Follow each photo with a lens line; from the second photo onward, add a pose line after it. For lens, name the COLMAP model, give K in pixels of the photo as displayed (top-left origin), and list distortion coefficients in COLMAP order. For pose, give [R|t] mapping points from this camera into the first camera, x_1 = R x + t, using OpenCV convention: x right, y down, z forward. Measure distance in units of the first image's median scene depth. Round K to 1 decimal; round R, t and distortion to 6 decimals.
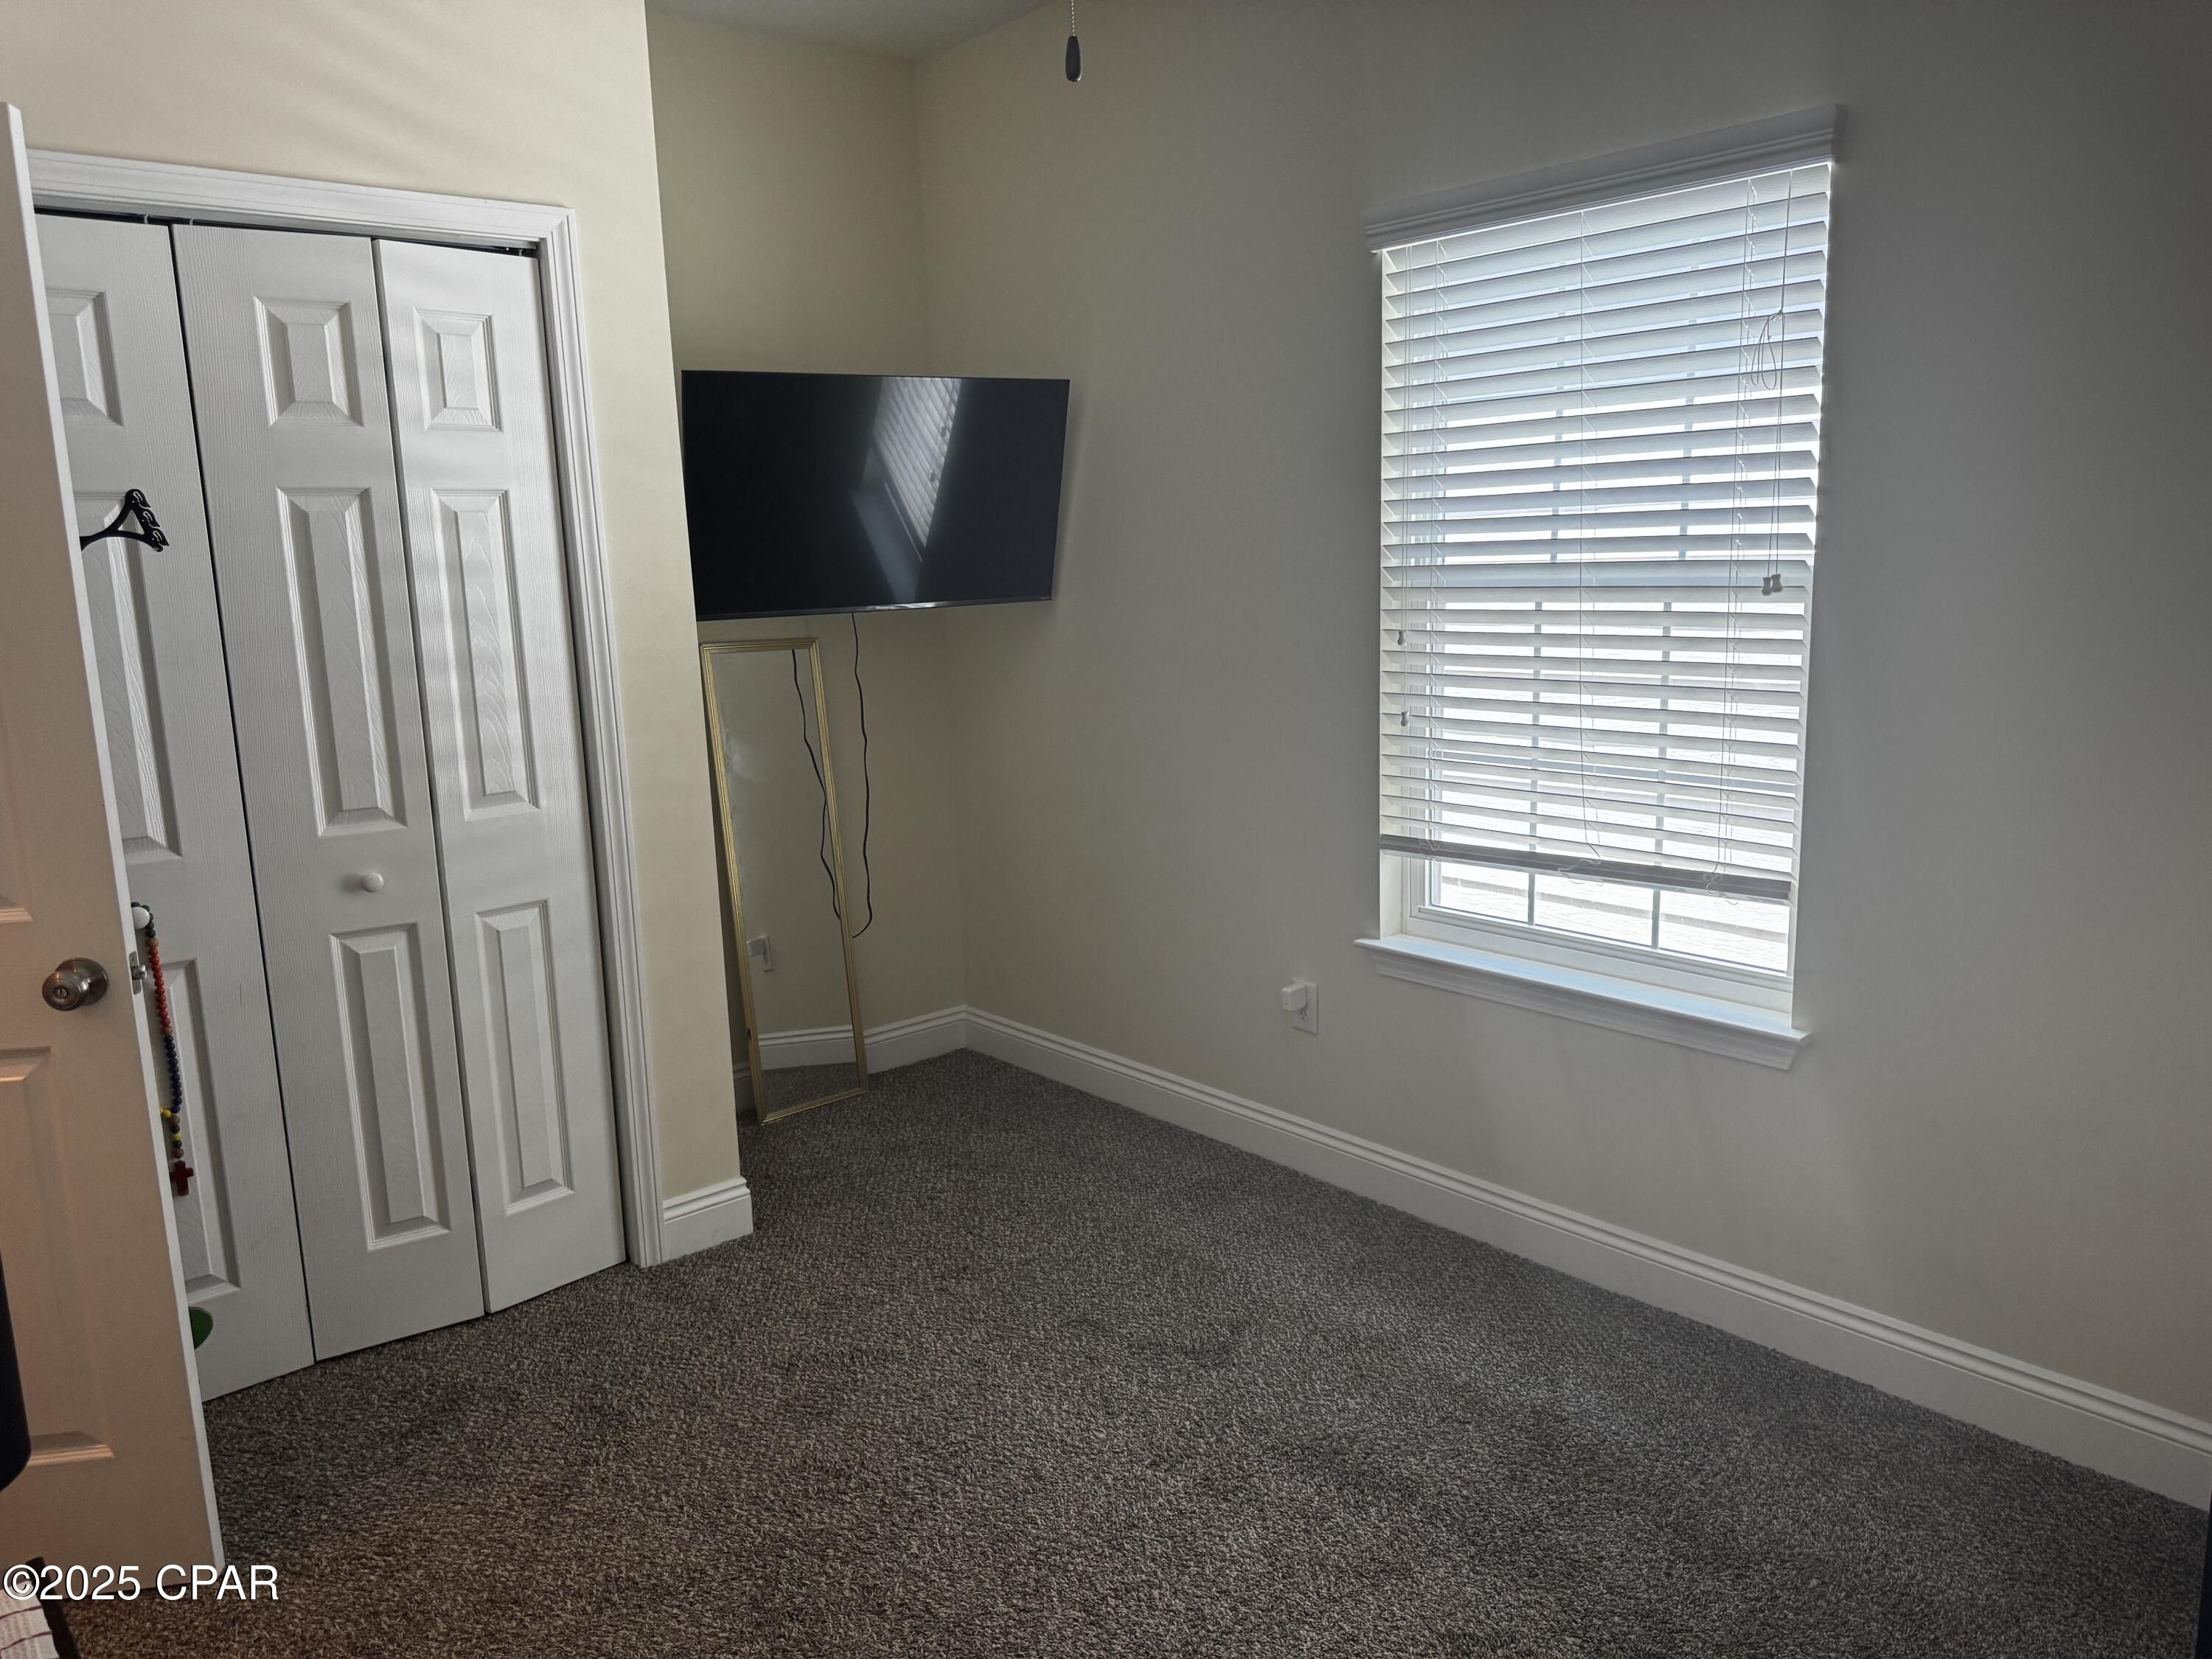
lens RADIAL K [[1586.1, 0, 1098.3], [0, 1586.1, 840.2], [0, 0, 1]] dist [0.109951, -0.151944]
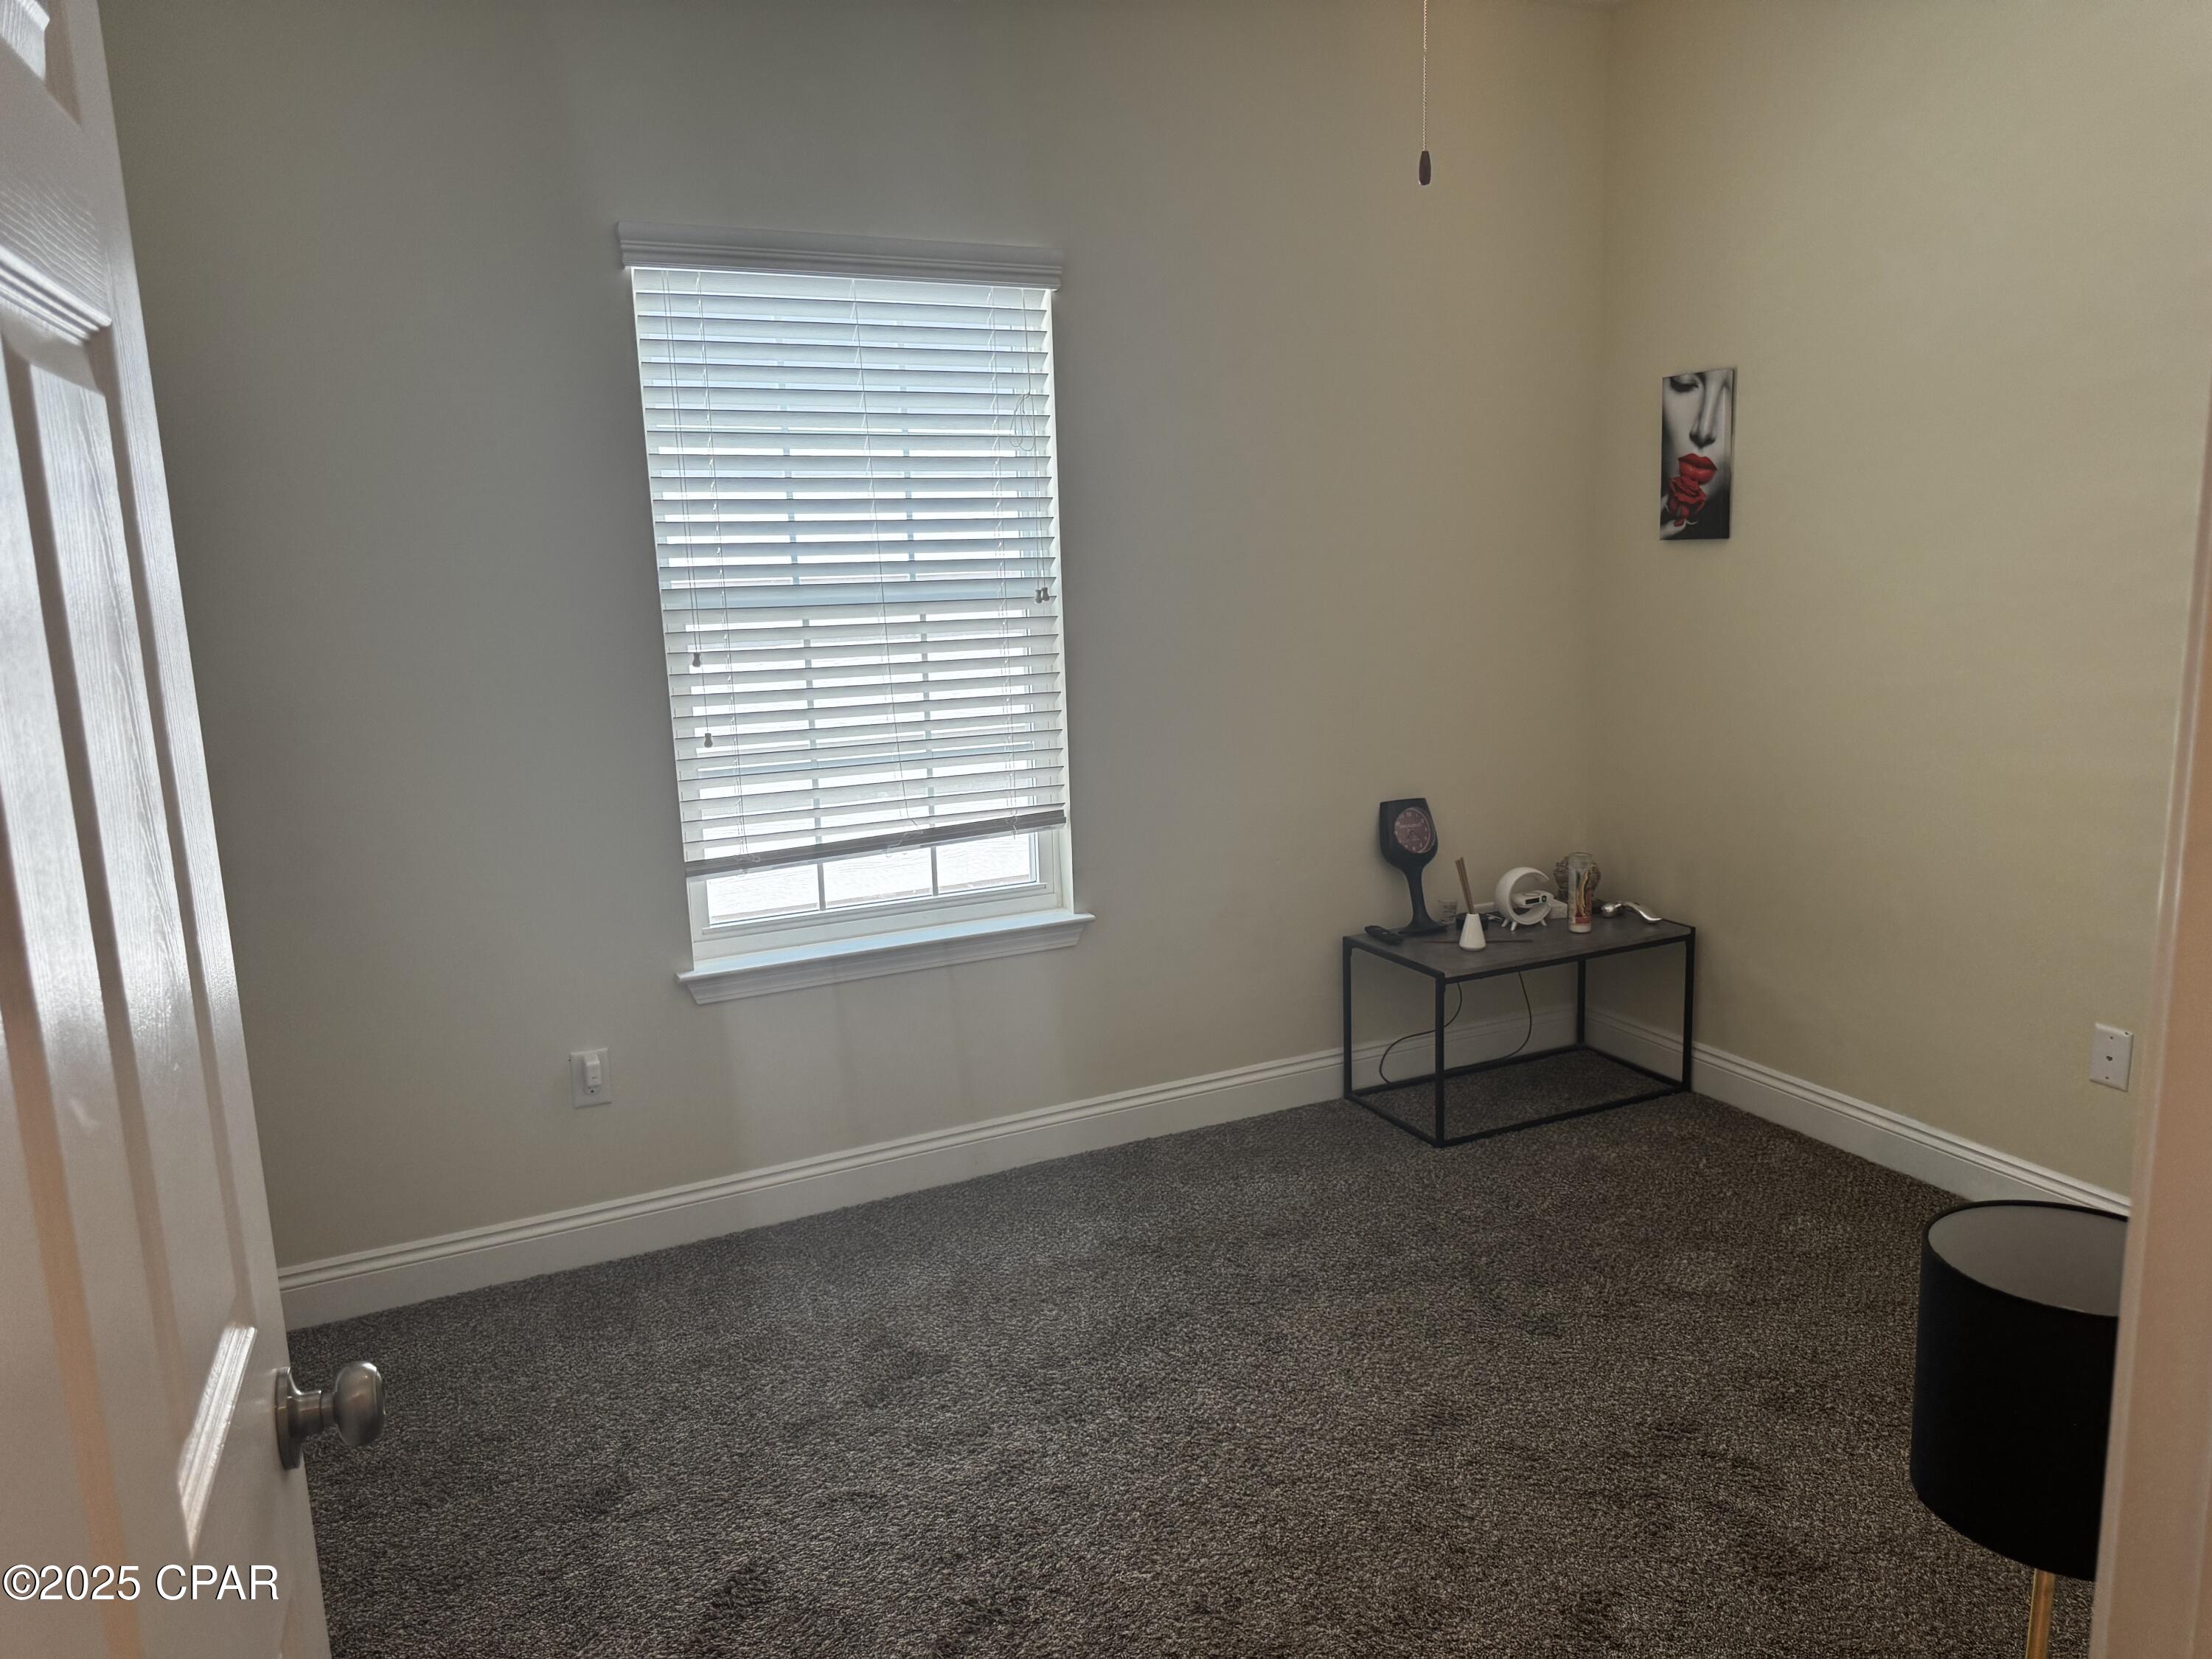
lens RADIAL K [[1555.7, 0, 1106.0], [0, 1555.7, 829.5], [0, 0, 1]] dist [0.193263, -0.363268]
pose [[0.252575, -0.161646, 0.953979, -0.755994], [0.198509, 0.973630, 0.112419, -0.089873], [-0.946995, 0.160979, 0.278003, 0.532491]]
